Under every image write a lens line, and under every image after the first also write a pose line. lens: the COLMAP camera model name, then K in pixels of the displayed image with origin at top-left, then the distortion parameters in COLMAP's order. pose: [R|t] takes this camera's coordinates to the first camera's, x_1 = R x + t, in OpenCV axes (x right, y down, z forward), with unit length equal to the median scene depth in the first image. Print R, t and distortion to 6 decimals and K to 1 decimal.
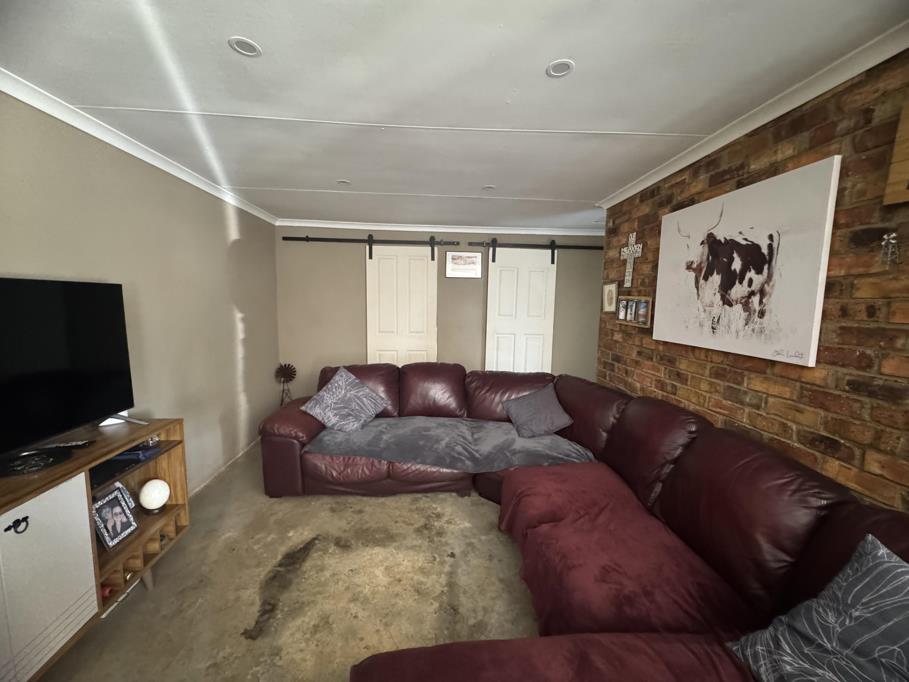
lens RADIAL K [[361.4, 0, 456.7], [0, 361.4, 340.4], [0, 0, 1]] dist [-0.002858, -0.000476]
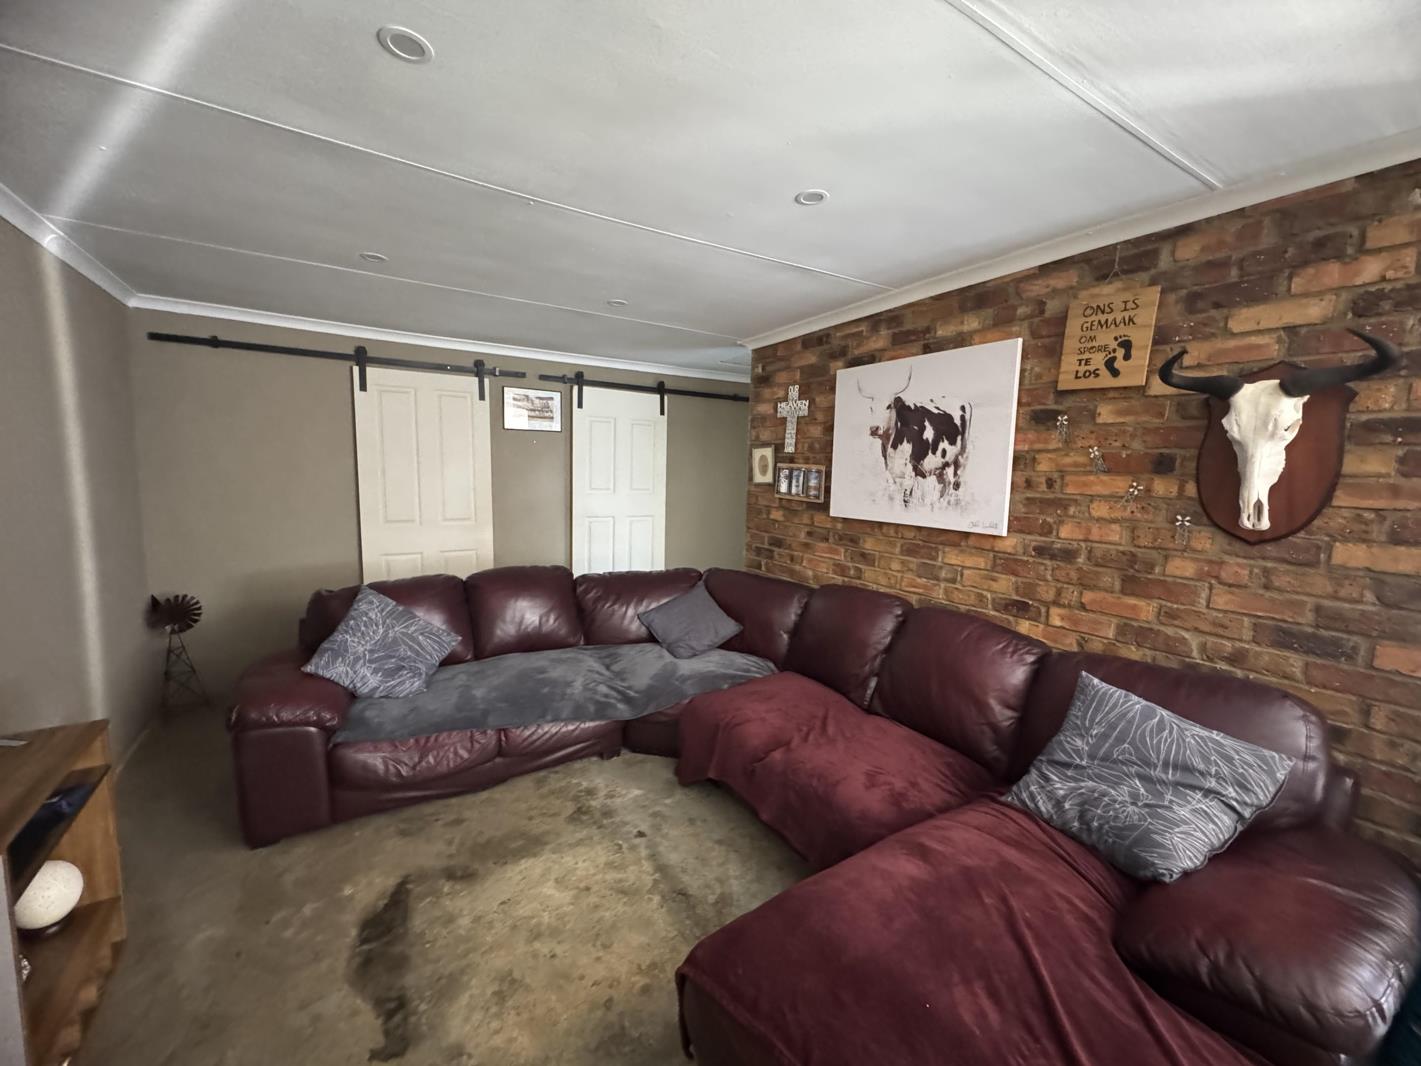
lens RADIAL K [[565.0, 0, 713.9], [0, 565.0, 532.0], [0, 0, 1]] dist [-0.002858, -0.000476]
pose [[0.878366, -0.050242, 0.475340, -0.374294], [0.044809, 0.998736, 0.022762, -0.009532], [-0.475883, 0.001306, 0.879507, -0.031276]]
